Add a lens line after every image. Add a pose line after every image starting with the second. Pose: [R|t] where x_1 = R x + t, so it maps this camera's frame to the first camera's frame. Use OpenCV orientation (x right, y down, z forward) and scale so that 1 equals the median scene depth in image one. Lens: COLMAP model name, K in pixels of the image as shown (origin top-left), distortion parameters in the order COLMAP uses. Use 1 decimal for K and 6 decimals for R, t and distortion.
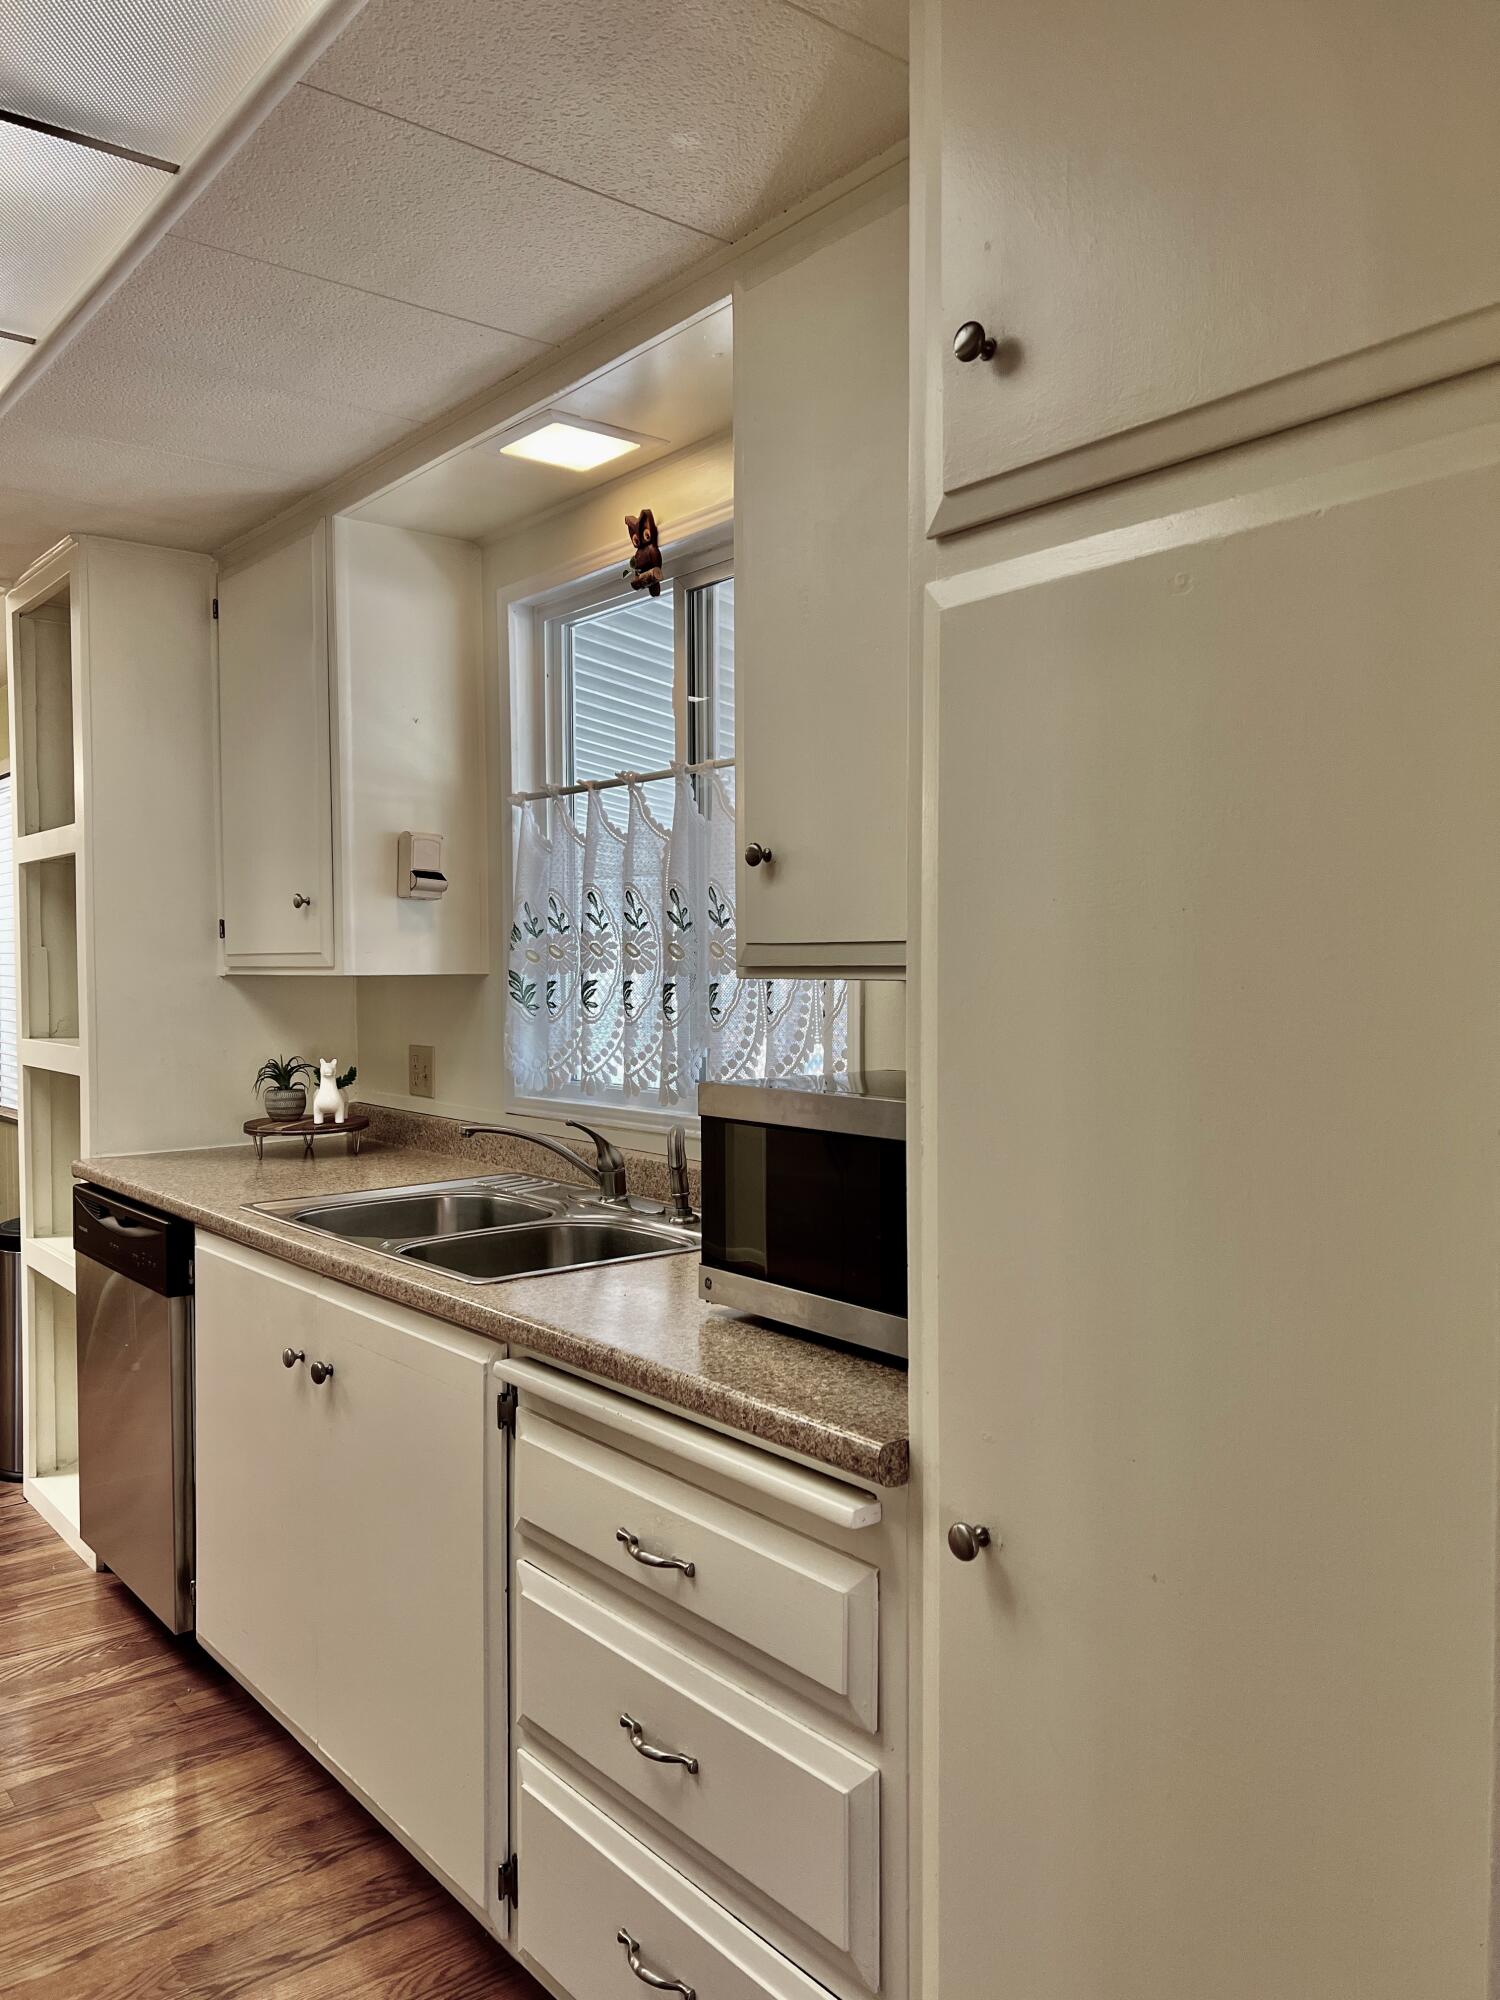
lens RADIAL K [[1519.2, 0, 750.0], [0, 1519.2, 1000.0], [0, 0, 1]] dist [0.112800, -0.201381]
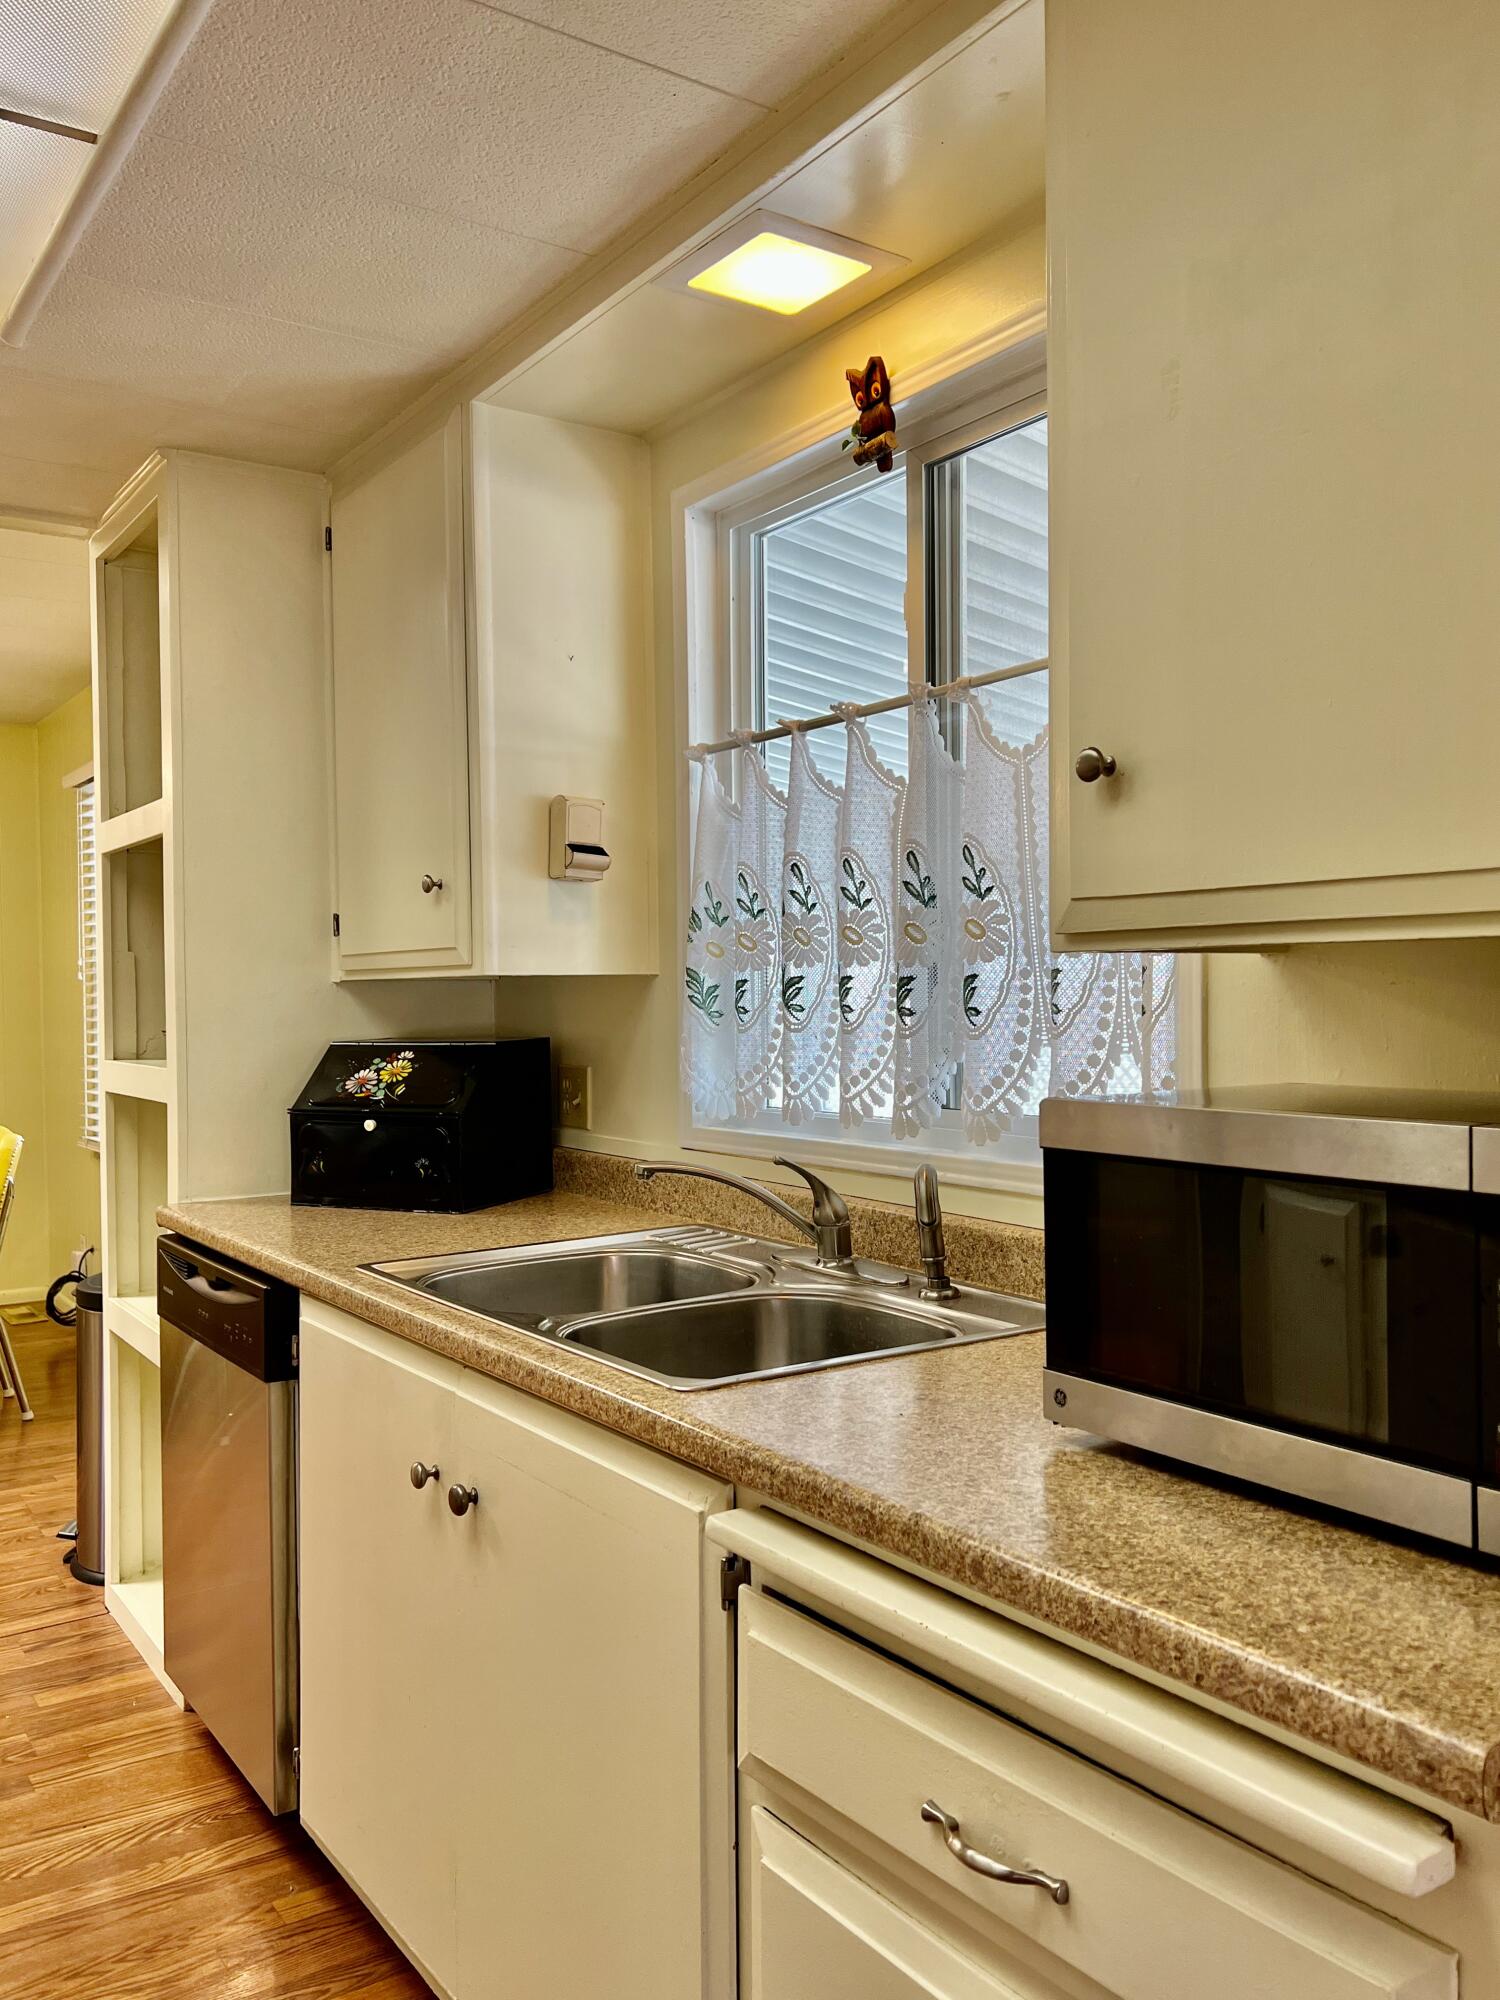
lens RADIAL K [[1600.5, 0, 756.5], [0, 1600.5, 990.1], [0, 0, 1]] dist [0.109109, -0.203797]
pose [[0.996924, -0.006451, -0.078109, -0.063698], [0.004375, 0.999634, -0.026712, 0.016276], [0.078253, 0.026288, 0.996587, 0.193791]]
